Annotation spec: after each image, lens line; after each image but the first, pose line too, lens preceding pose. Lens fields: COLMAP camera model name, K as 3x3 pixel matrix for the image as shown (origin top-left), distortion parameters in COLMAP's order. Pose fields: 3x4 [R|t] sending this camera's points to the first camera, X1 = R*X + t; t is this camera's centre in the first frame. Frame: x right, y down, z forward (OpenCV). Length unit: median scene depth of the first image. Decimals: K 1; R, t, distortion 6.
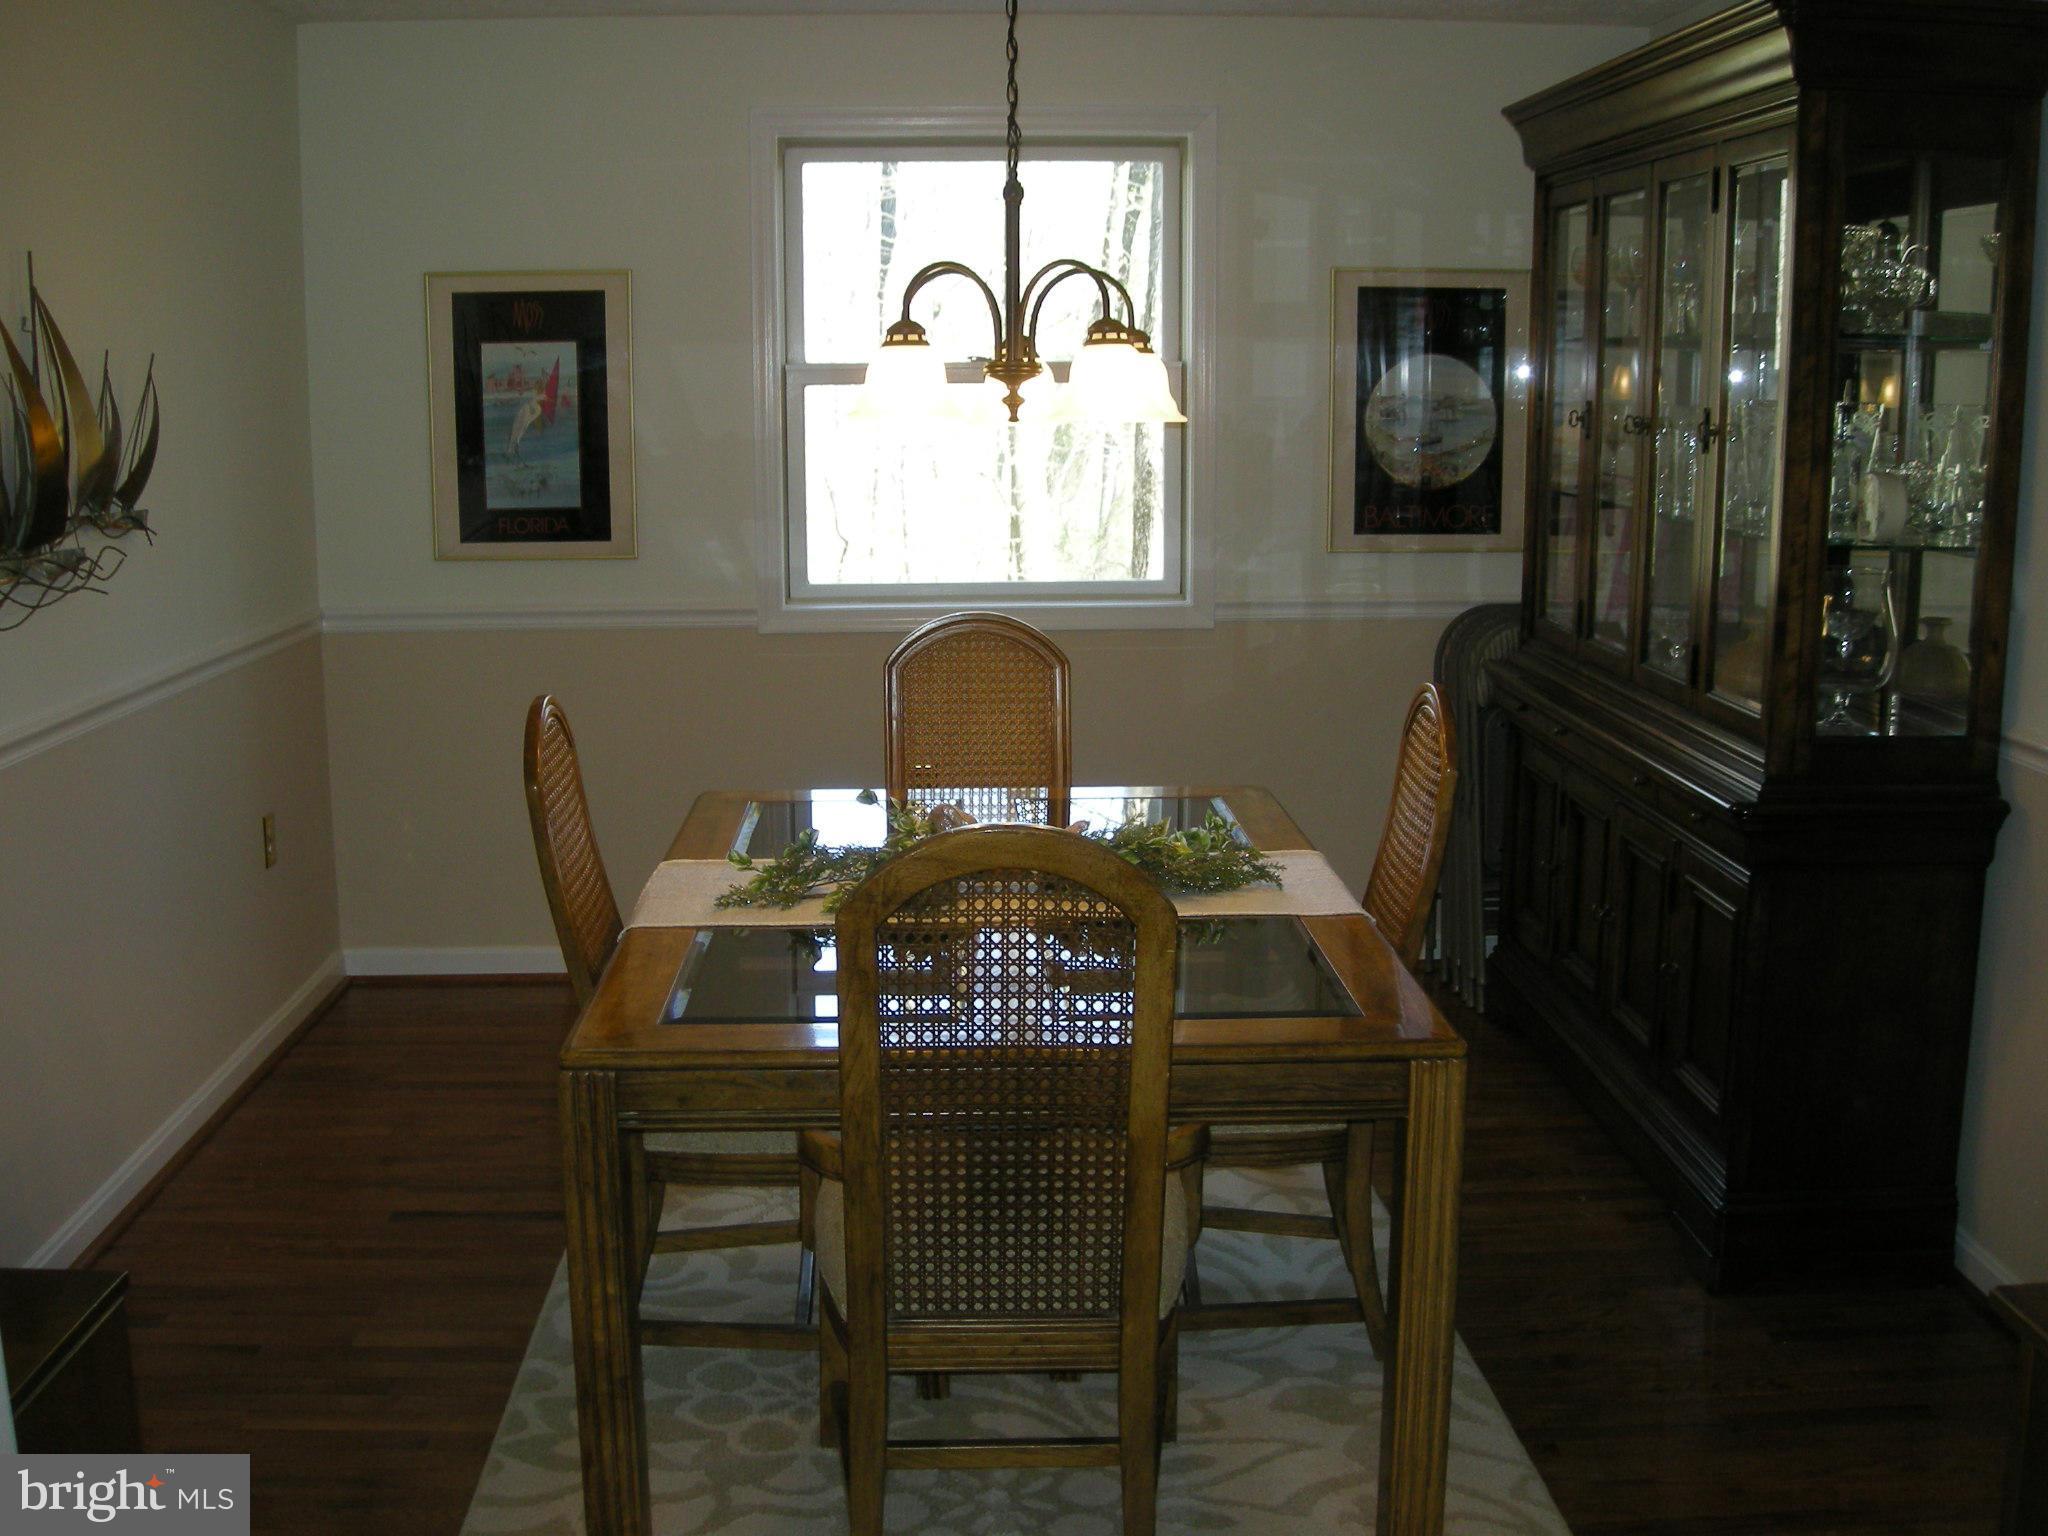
lens RADIAL K [[2129.2, 0, 996.2], [0, 2129.2, 770.9], [0, 0, 1]] dist [-0.191982, 0.131748]
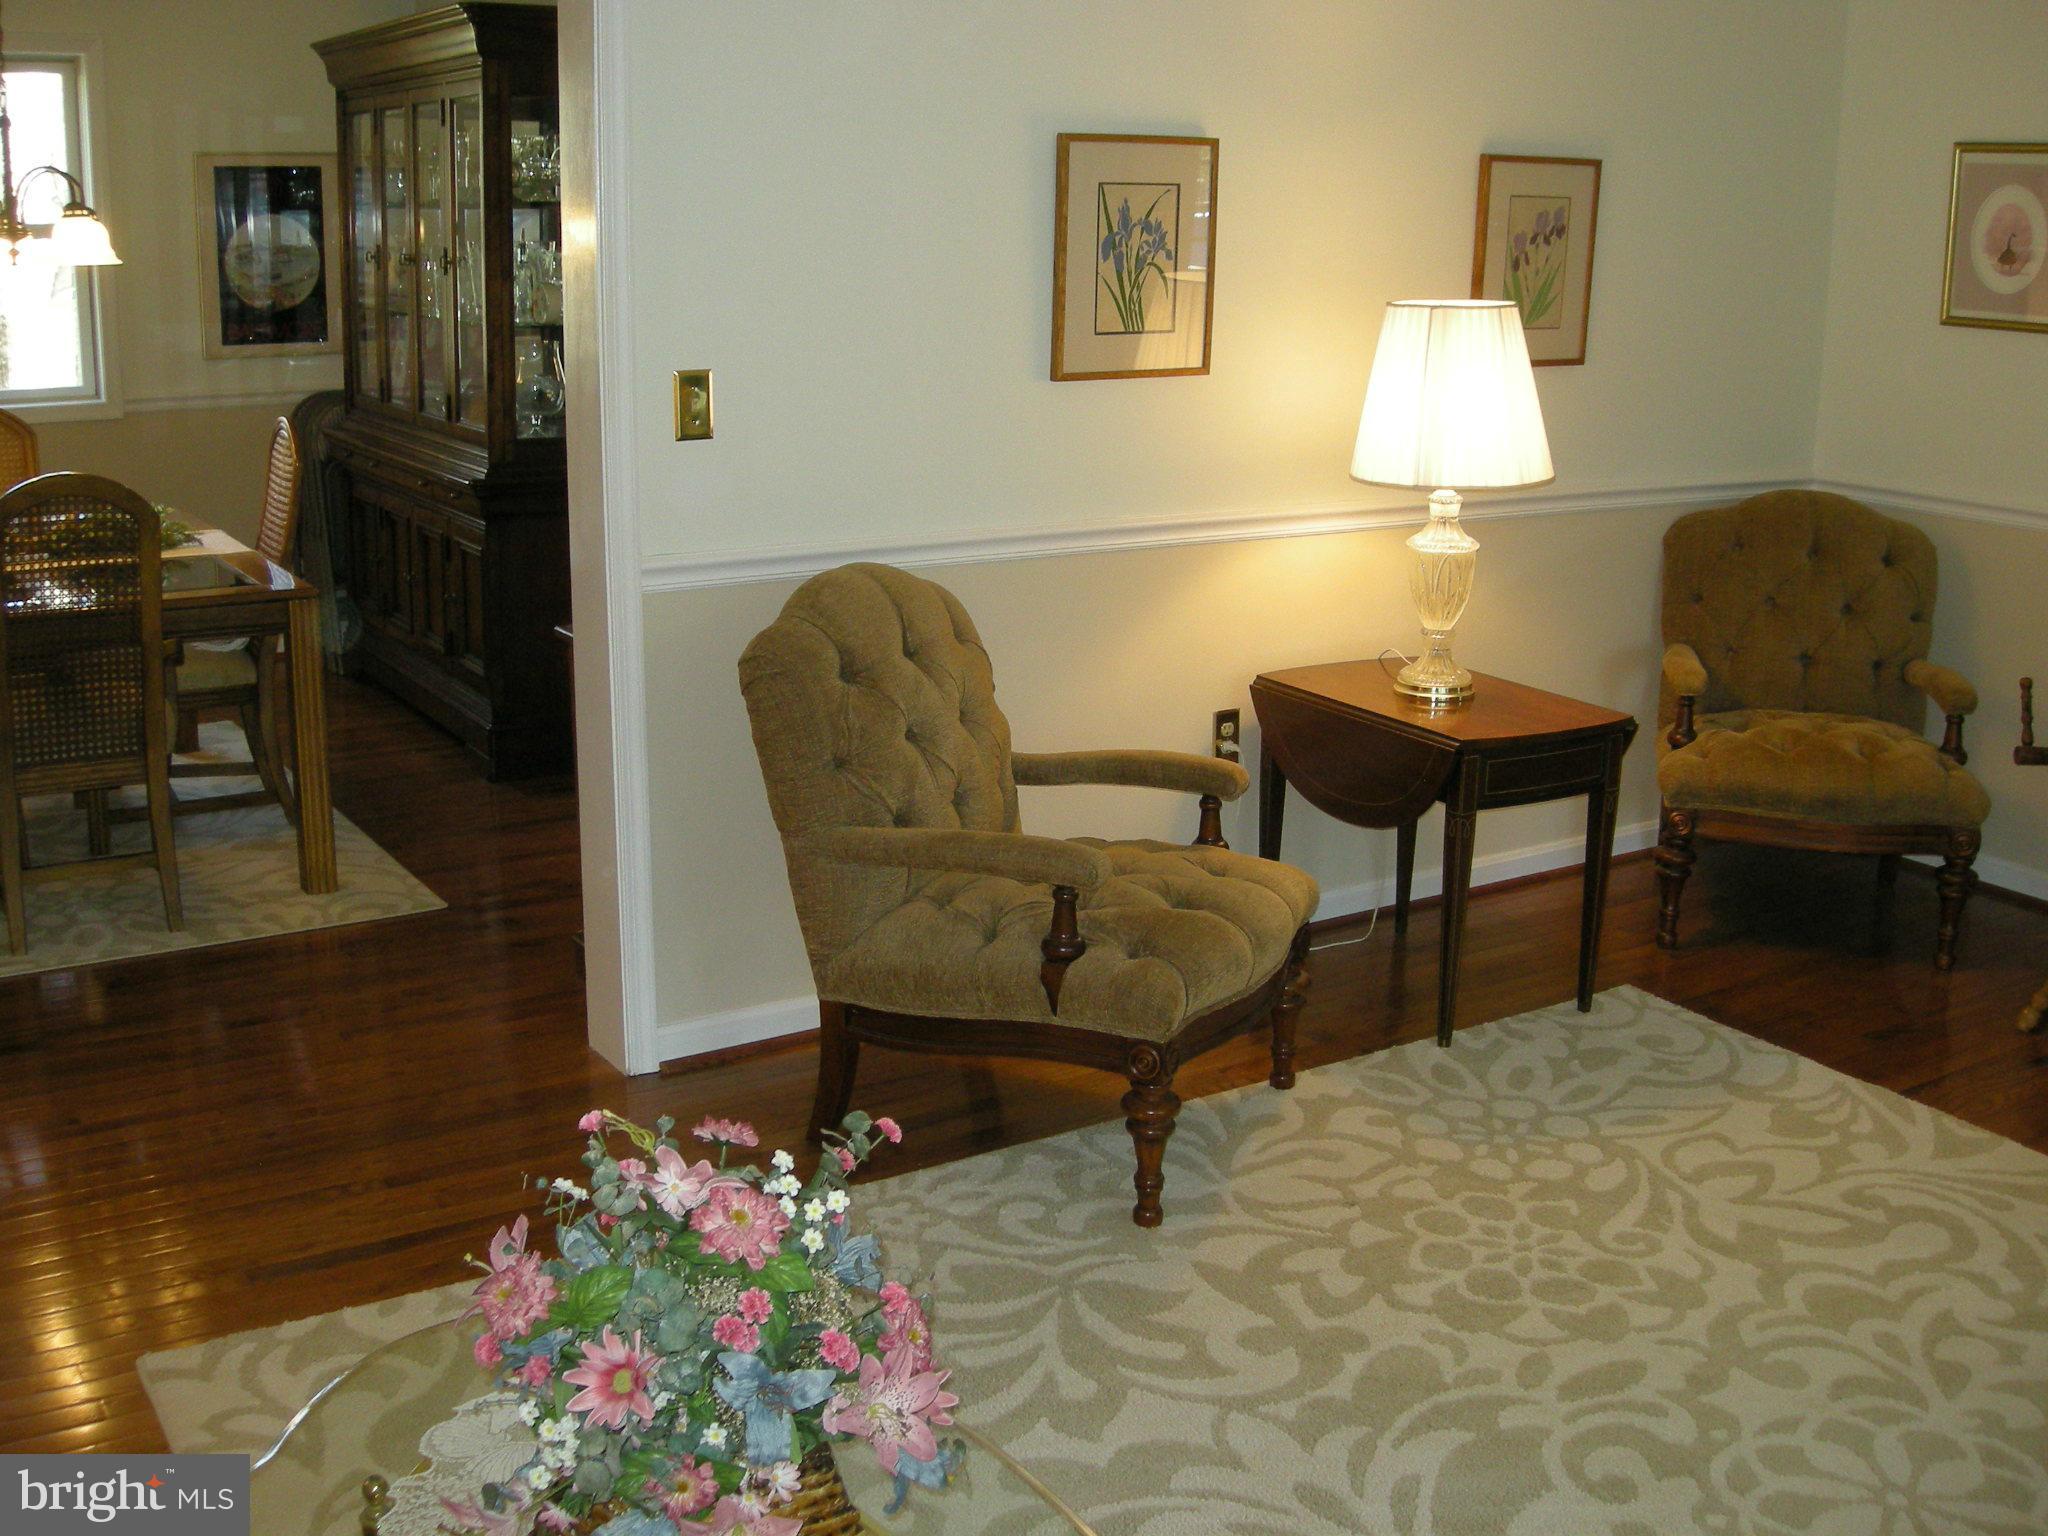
lens RADIAL K [[2129.2, 0, 996.2], [0, 2129.2, 770.9], [0, 0, 1]] dist [-0.191982, 0.131748]
pose [[0.863132, -0.107663, 0.493368, -0.118346], [0.072136, 0.993276, 0.090555, 0.103454], [-0.499800, -0.042571, 0.865094, -0.572807]]
